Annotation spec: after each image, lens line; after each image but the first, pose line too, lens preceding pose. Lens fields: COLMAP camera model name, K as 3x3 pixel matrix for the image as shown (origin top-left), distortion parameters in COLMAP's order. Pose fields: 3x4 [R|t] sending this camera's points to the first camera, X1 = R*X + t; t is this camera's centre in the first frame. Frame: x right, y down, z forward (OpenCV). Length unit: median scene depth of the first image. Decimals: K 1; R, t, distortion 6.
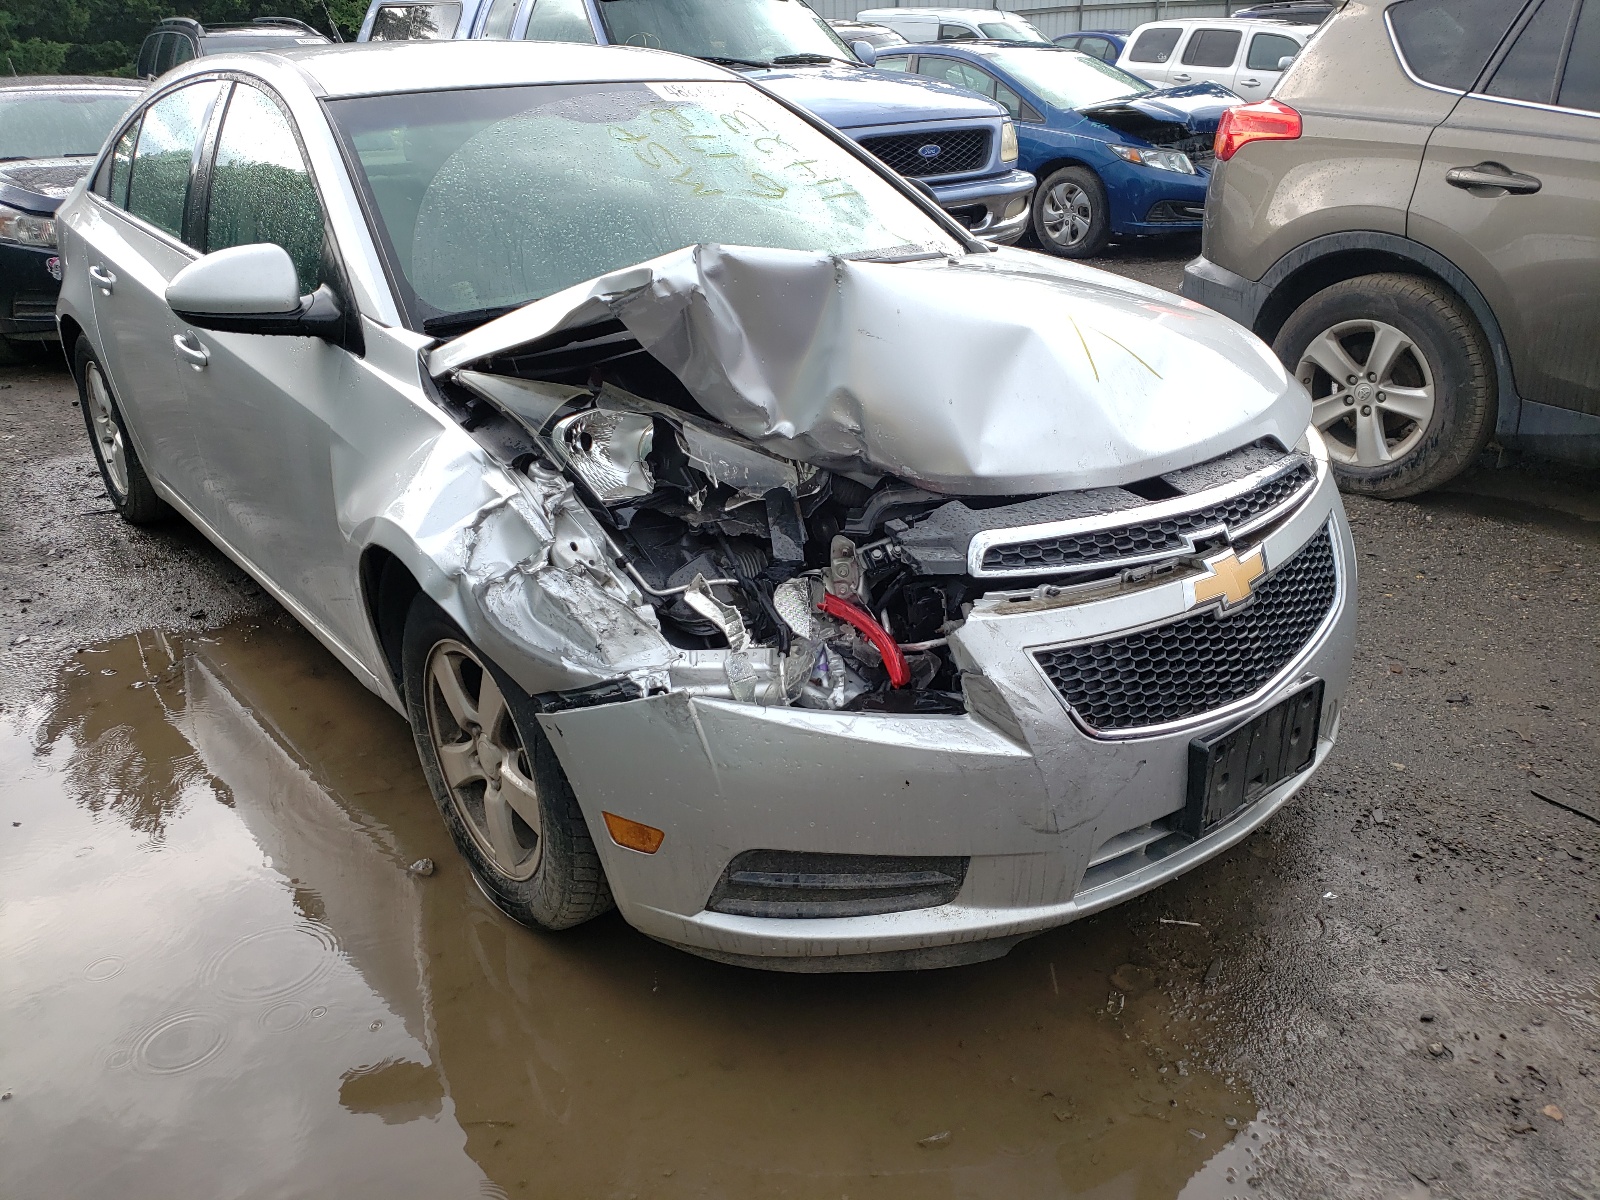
lens RADIAL K [[1392.0, 0, 800.0], [0, 1392.0, 600.0], [0, 0, 1]] dist [0.043404, -0.020039]
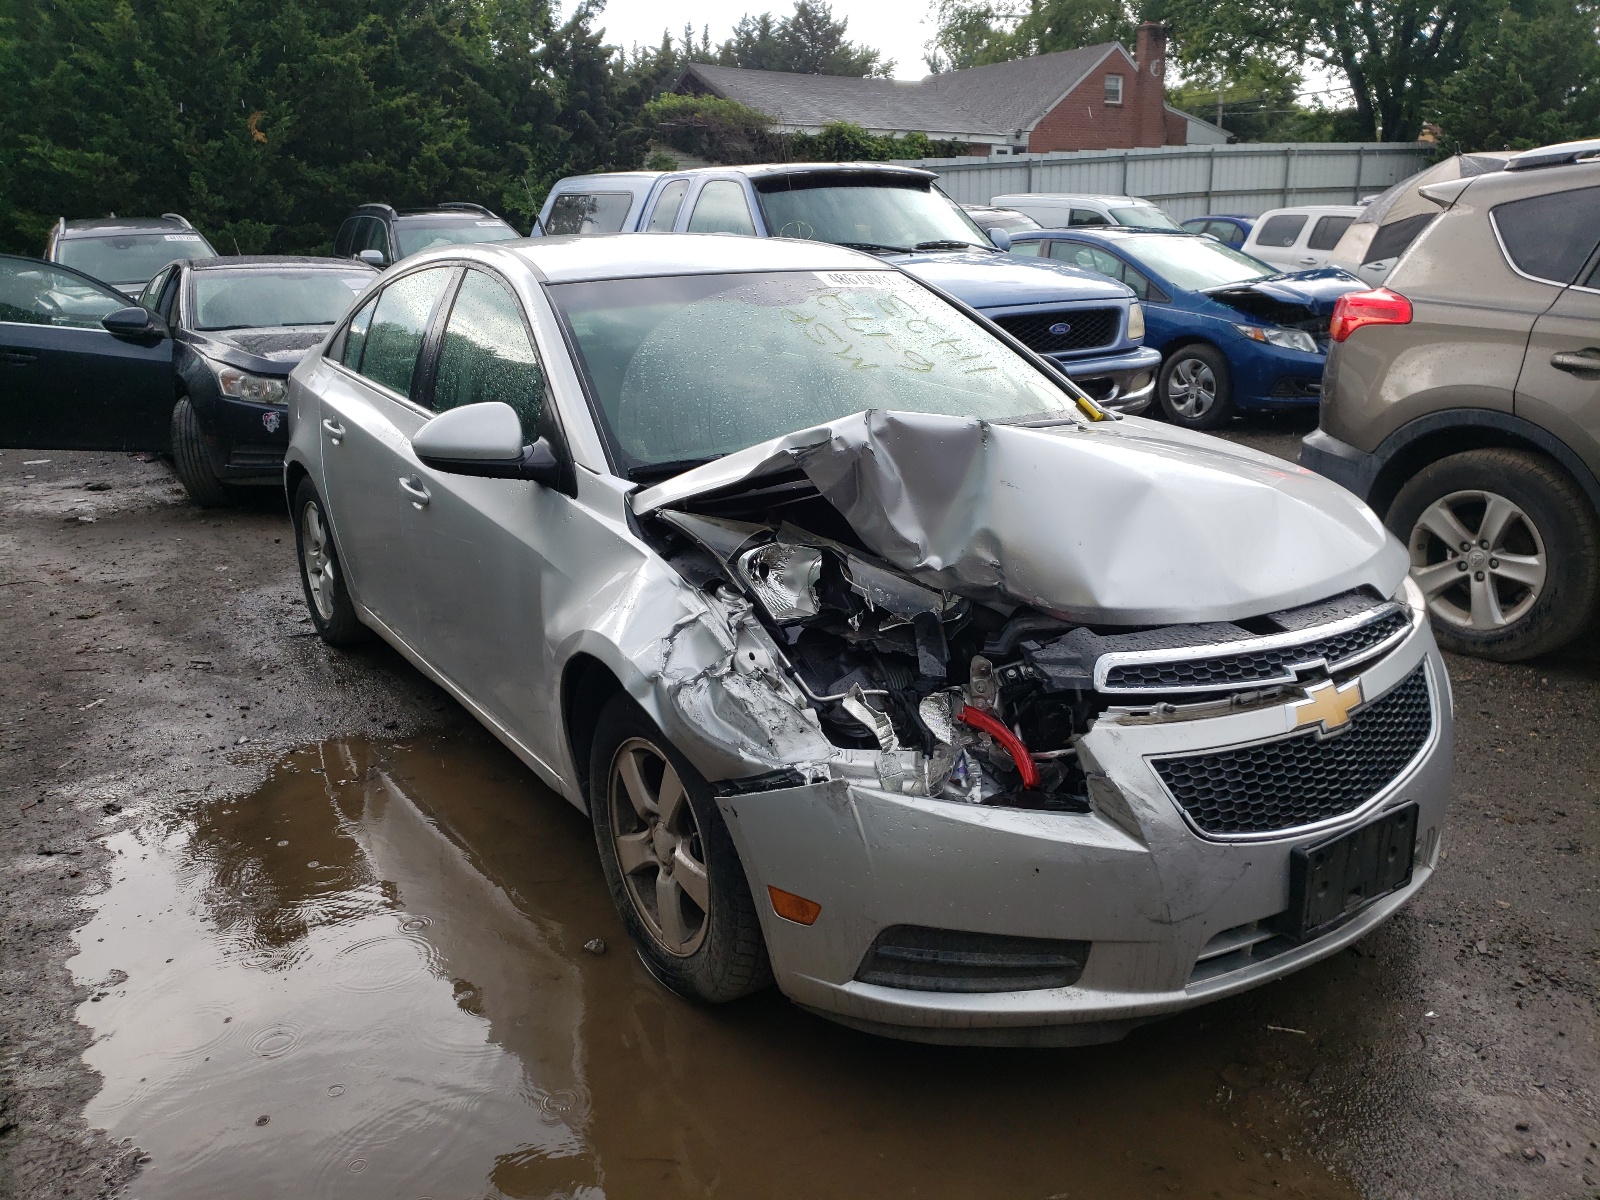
lens RADIAL K [[1392.0, 0, 800.0], [0, 1392.0, 600.0], [0, 0, 1]] dist [0.043404, -0.020039]
pose [[0.995799, 0.030259, -0.086417, -0.019797], [-0.039955, 0.992818, -0.112769, 0.040056], [0.082384, 0.115748, 0.989856, -0.147039]]
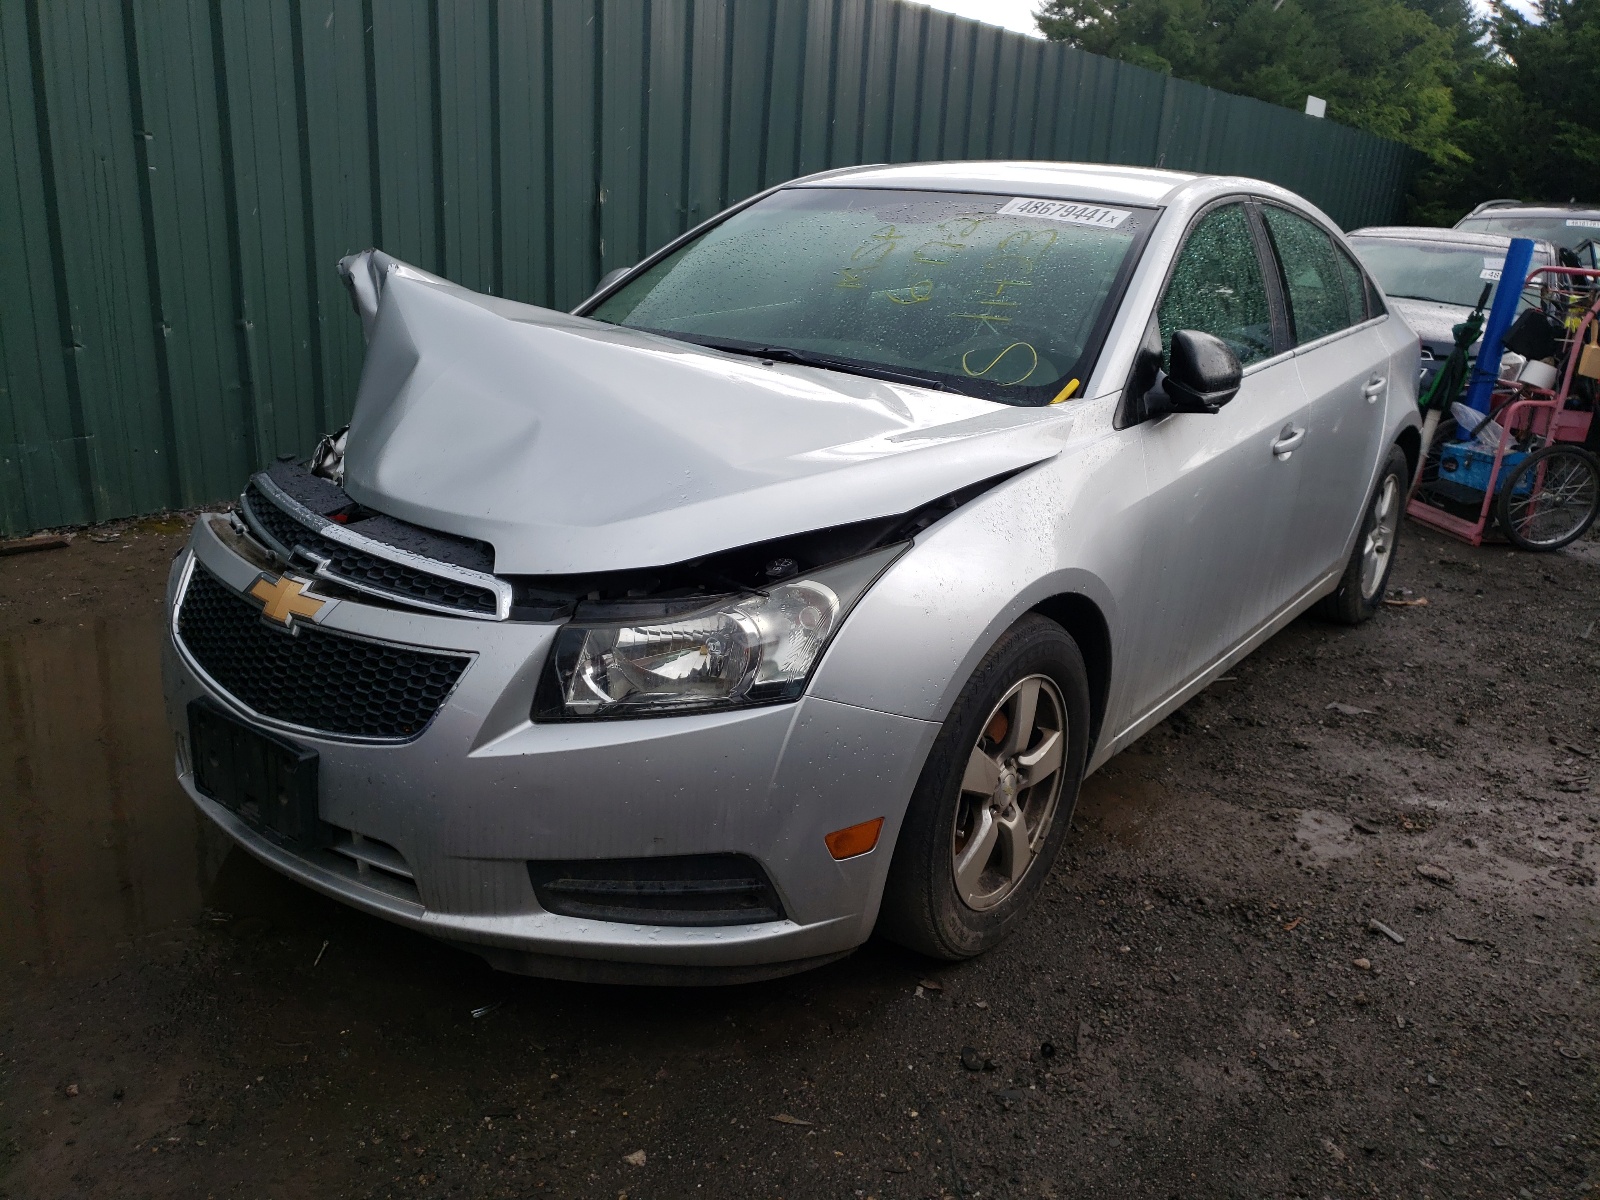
lens RADIAL K [[1392.0, 0, 800.0], [0, 1392.0, 600.0], [0, 0, 1]] dist [0.043404, -0.020039]
pose [[0.162695, 0.303579, -0.938813, 1.211913], [-0.423328, 0.880943, 0.211503, -0.356753], [0.891249, 0.363015, 0.271838, 0.958853]]
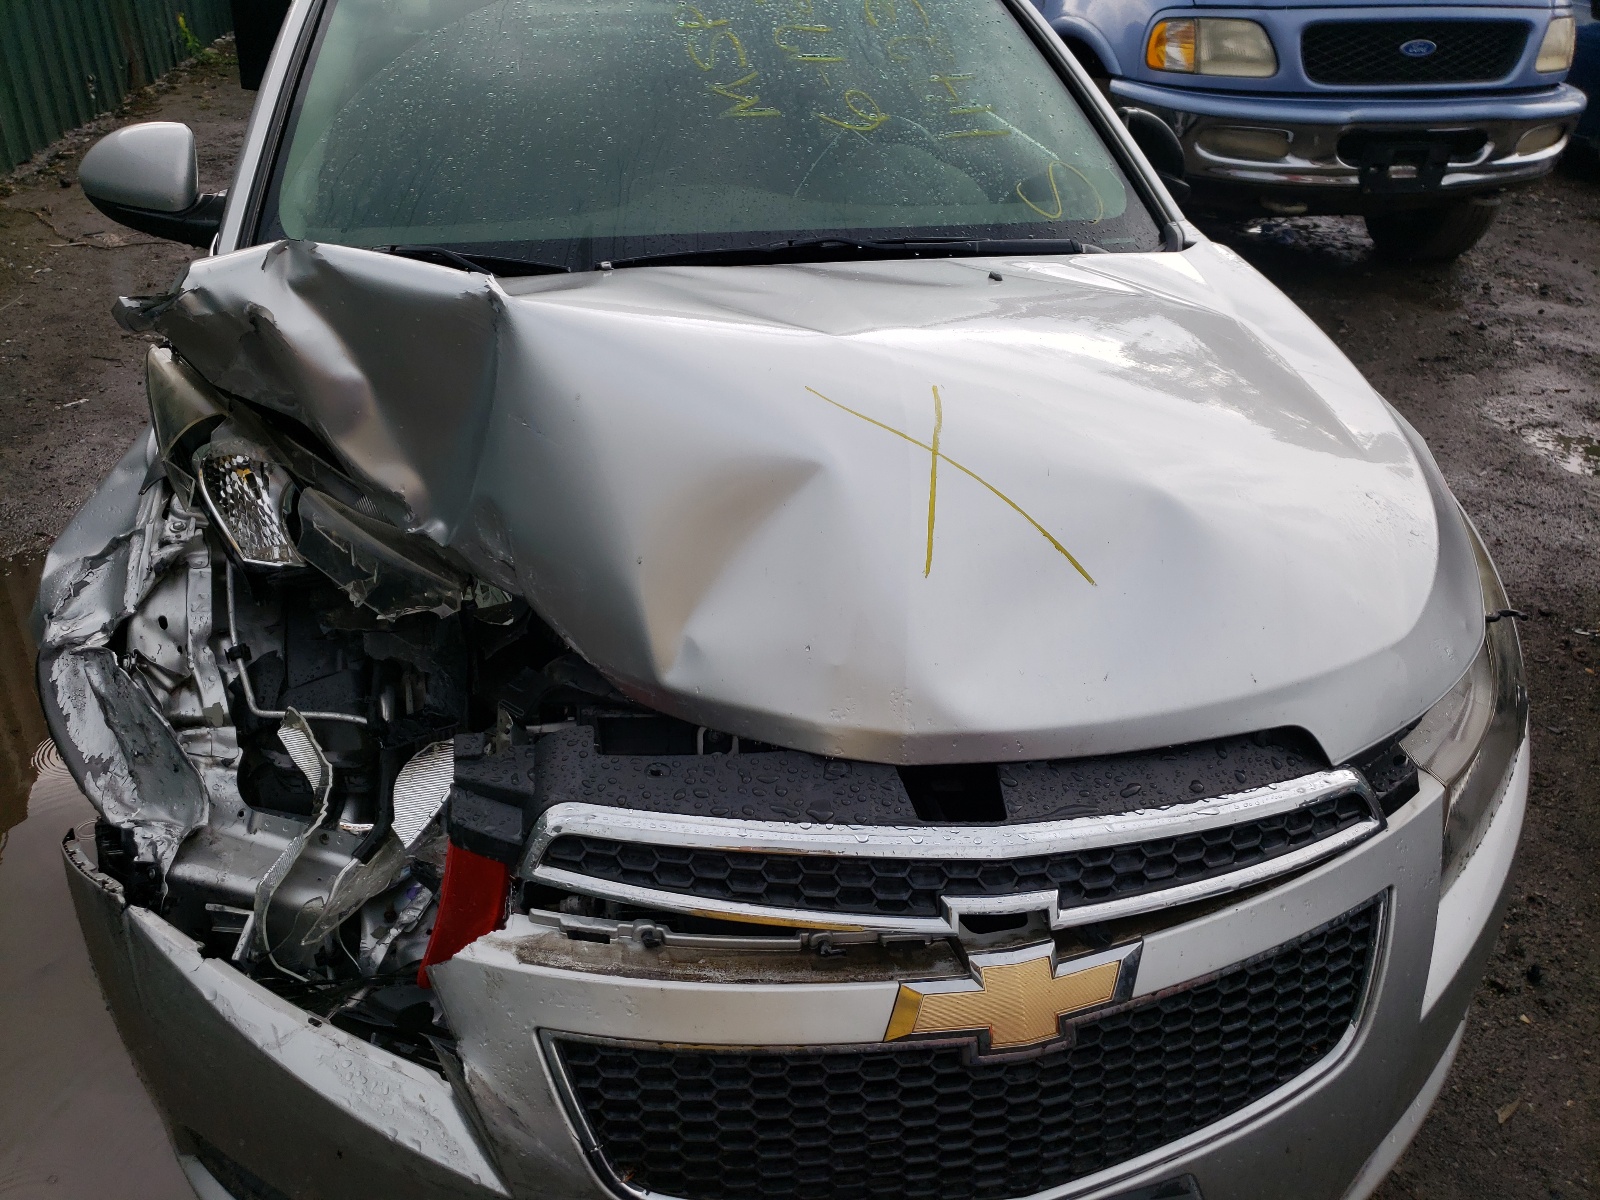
lens RADIAL K [[1330.2, 0, 800.0], [0, 1330.2, 600.0], [0, 0, 1]] dist [0.002555, -0.004683]
pose [[0.881148, 0.259462, -0.395293, 0.359711], [-0.206037, 0.963146, 0.172910, -0.214367], [0.425589, -0.070914, 0.902134, 0.464319]]
